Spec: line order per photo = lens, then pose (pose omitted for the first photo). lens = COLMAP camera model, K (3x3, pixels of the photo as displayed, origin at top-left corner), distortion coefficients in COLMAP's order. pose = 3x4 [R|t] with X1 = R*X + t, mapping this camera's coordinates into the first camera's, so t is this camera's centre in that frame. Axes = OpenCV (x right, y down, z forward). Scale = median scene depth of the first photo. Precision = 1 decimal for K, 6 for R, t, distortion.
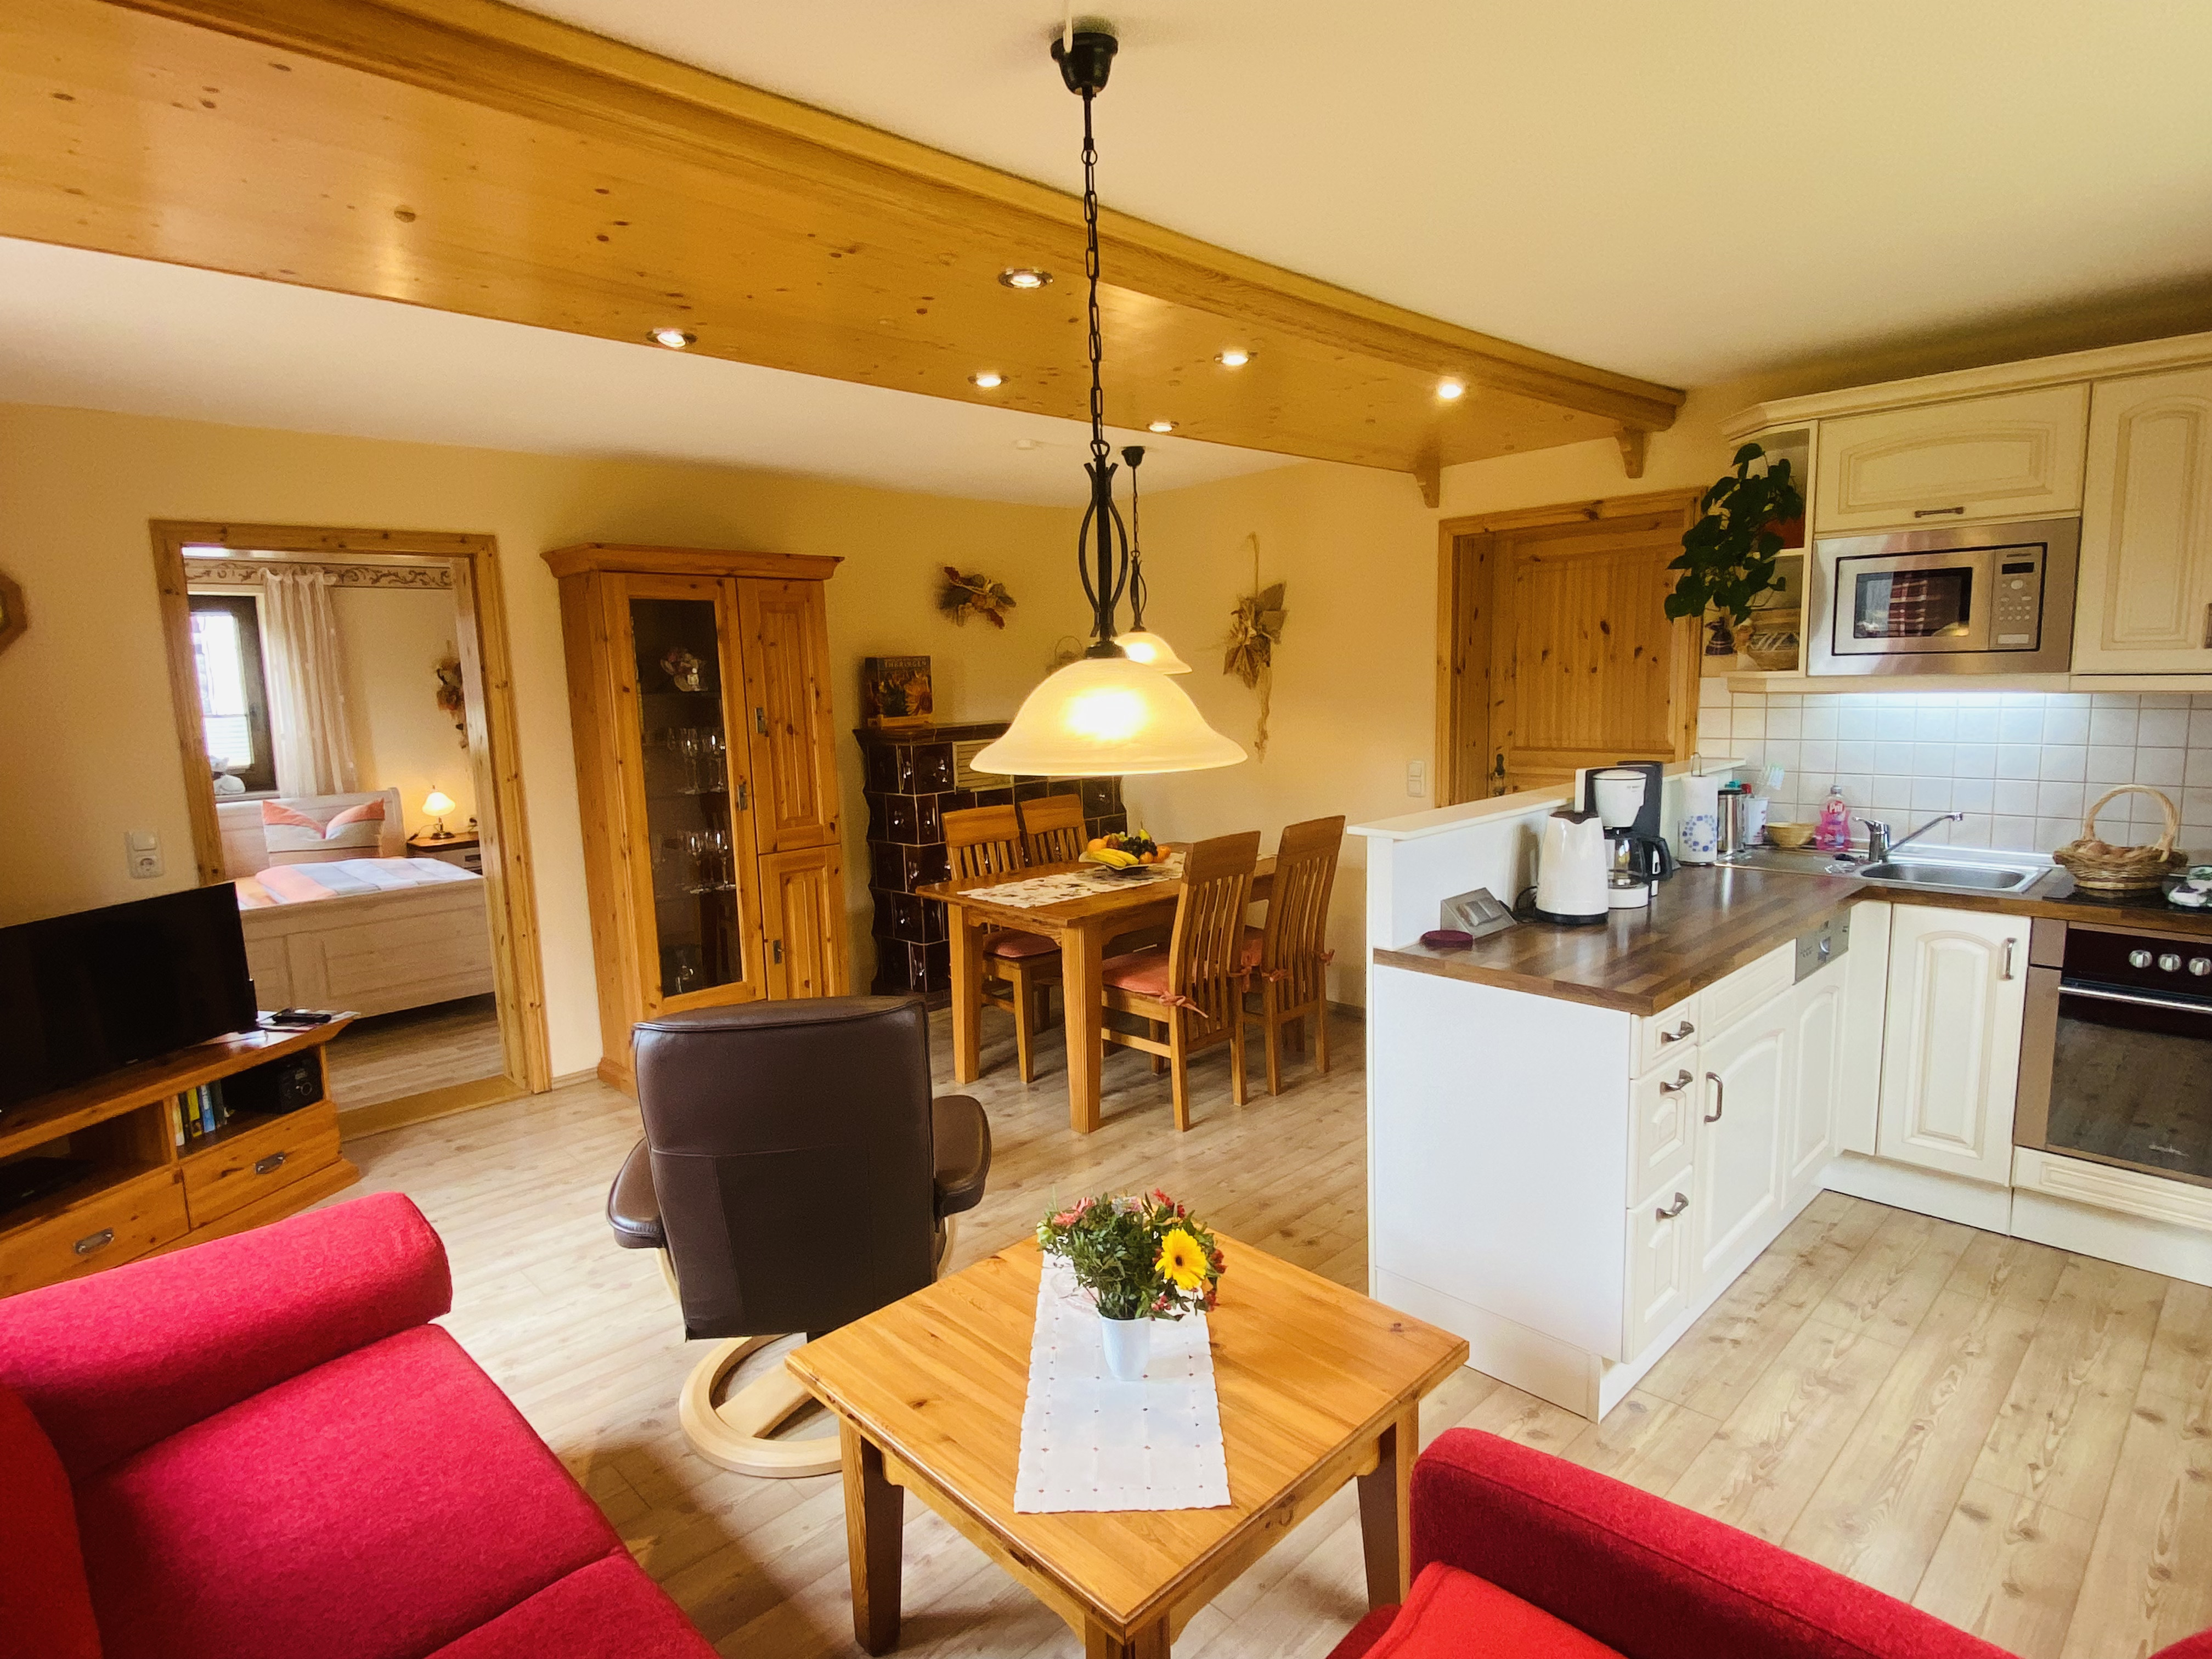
lens RADIAL K [[1170.5, 0, 1078.5], [0, 1170.5, 837.7], [0, 0, 1]] dist [-0.014335, -0.009538]
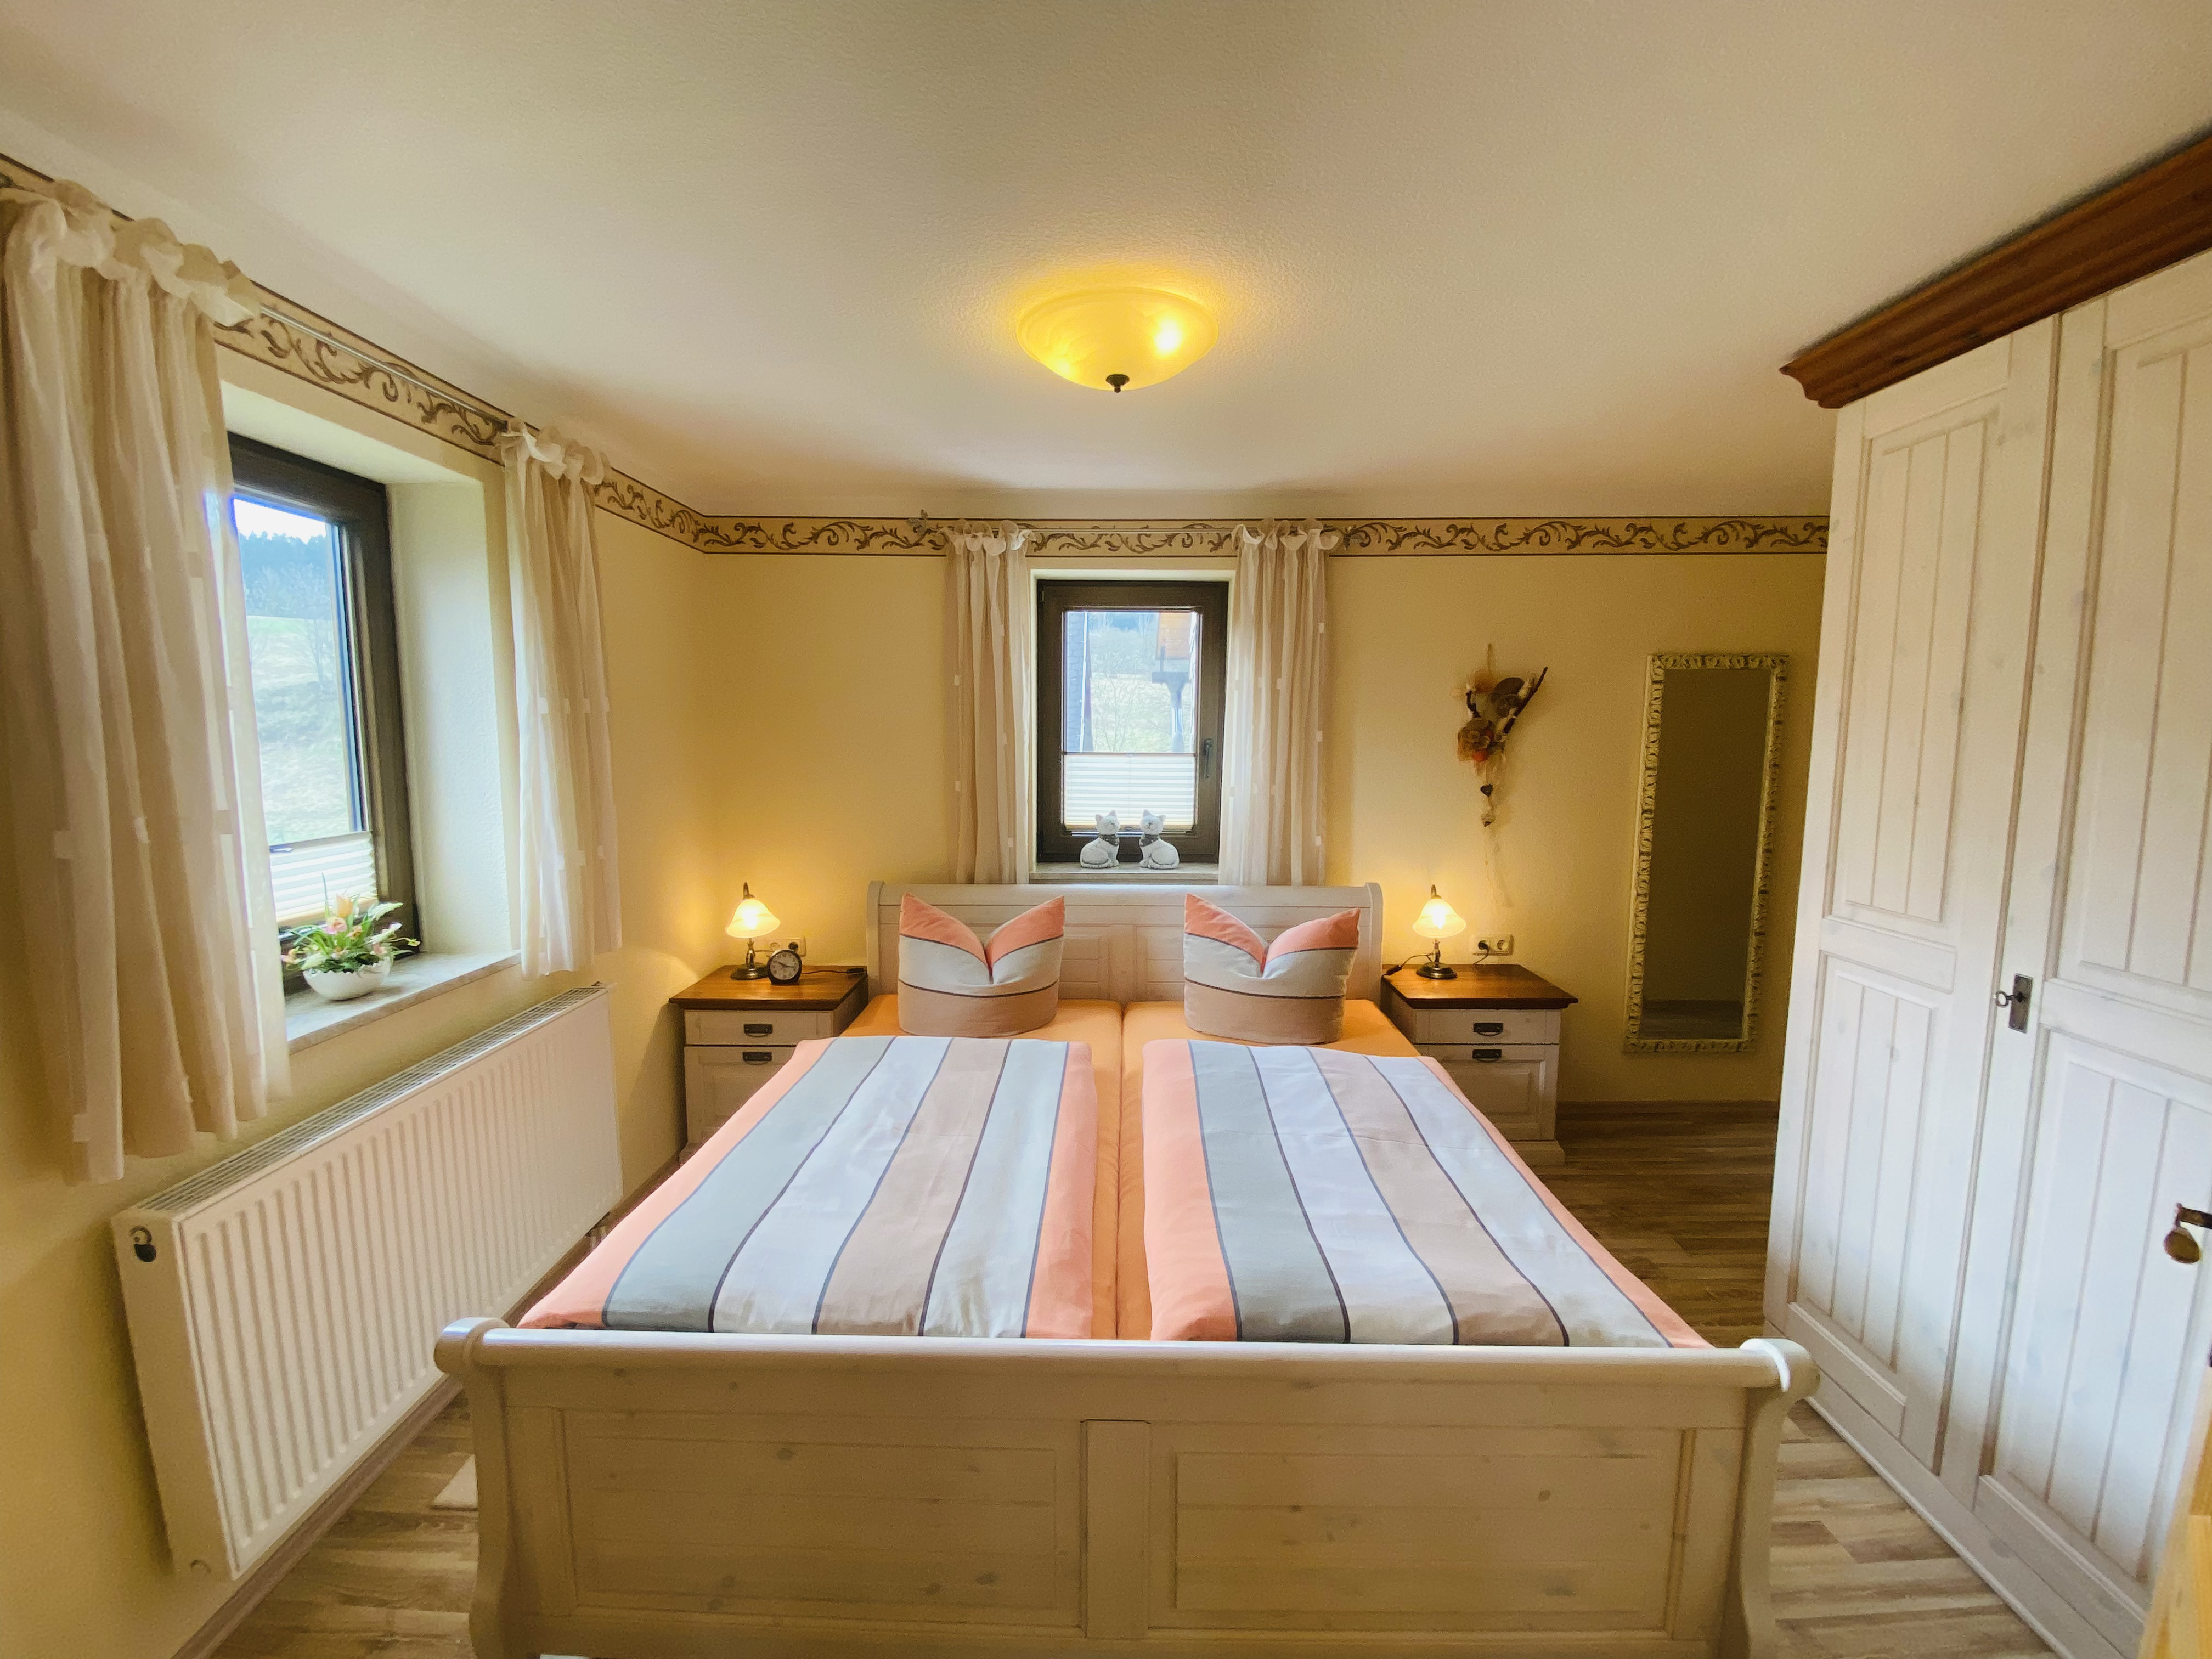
lens RADIAL K [[882.7, 0, 1105.4], [0, 882.7, 849.3], [0, 0, 1]] dist [-0.018103, -0.007129]
pose [[0.700309, 0.127658, -0.702333, -0.380523], [-0.127051, 0.990461, 0.053343, -0.070737], [0.702442, 0.051875, 0.709848, 0.594802]]
